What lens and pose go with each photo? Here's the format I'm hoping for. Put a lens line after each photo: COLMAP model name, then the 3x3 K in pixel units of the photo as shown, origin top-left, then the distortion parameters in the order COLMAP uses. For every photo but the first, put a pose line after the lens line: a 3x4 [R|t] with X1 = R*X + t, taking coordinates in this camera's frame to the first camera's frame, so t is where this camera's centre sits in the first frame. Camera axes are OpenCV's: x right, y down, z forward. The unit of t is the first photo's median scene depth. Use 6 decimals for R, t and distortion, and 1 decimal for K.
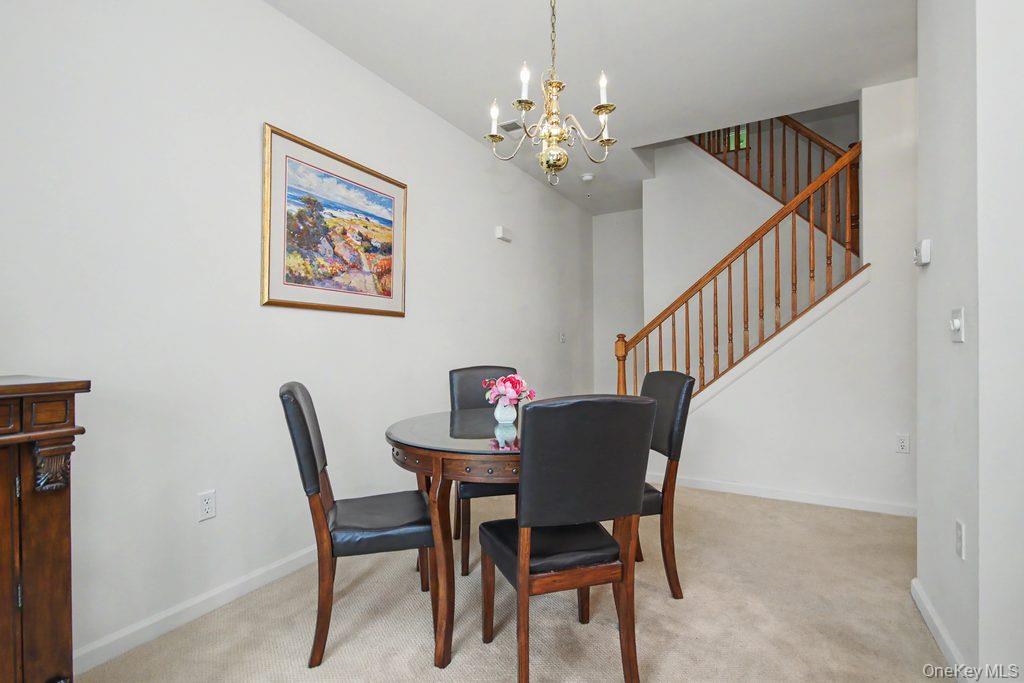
lens RADIAL K [[476.3, 0, 509.6], [0, 476.3, 346.2], [0, 0, 1]] dist [0.000375, -0.000022]
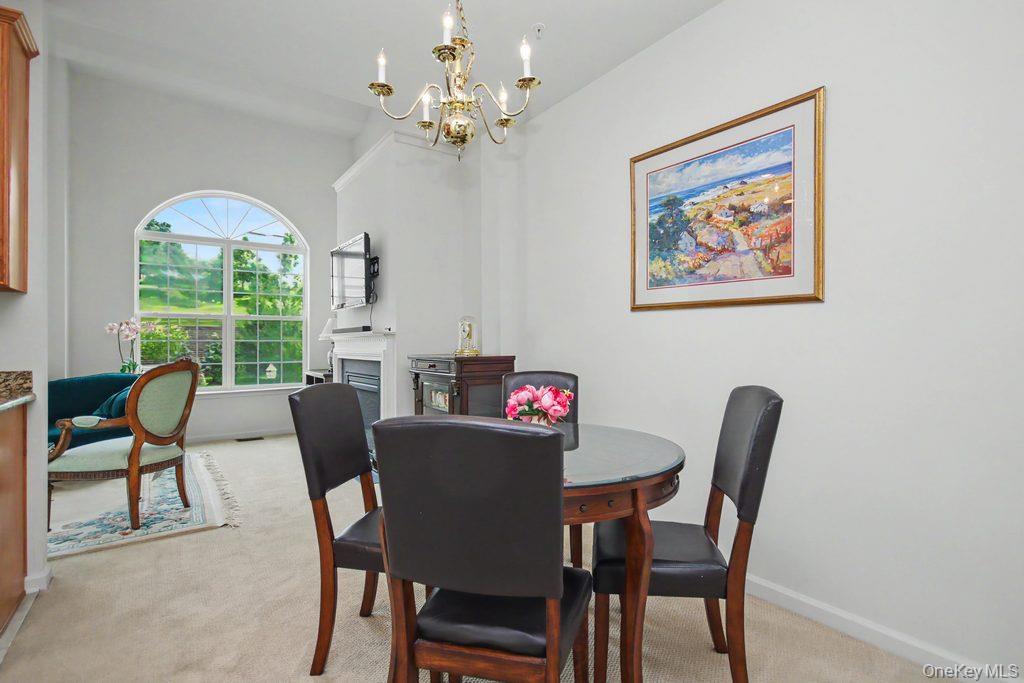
lens RADIAL K [[490.0, 0, 516.3], [0, 490.0, 341.2], [0, 0, 1]] dist [-0.000970, -0.000116]
pose [[-0.421241, 0.007140, -0.906921, 0.626693], [-0.001587, 0.999962, 0.008610, -0.017186], [0.906948, 0.005066, -0.421213, 1.083287]]
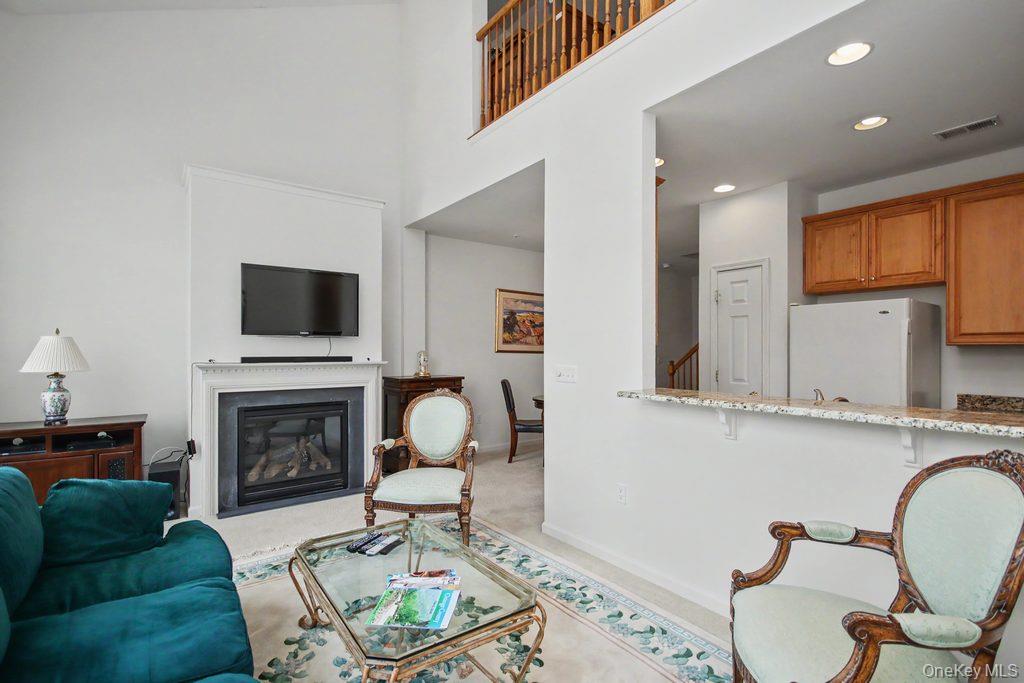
lens RADIAL K [[476.3, 0, 509.6], [0, 476.3, 346.2], [0, 0, 1]] dist [0.000375, -0.000022]
pose [[0.914651, 0.005117, -0.404213, 0.616190], [-0.012694, 0.999790, -0.016066, -0.067651], [0.404046, 0.019825, 0.914524, -1.362118]]
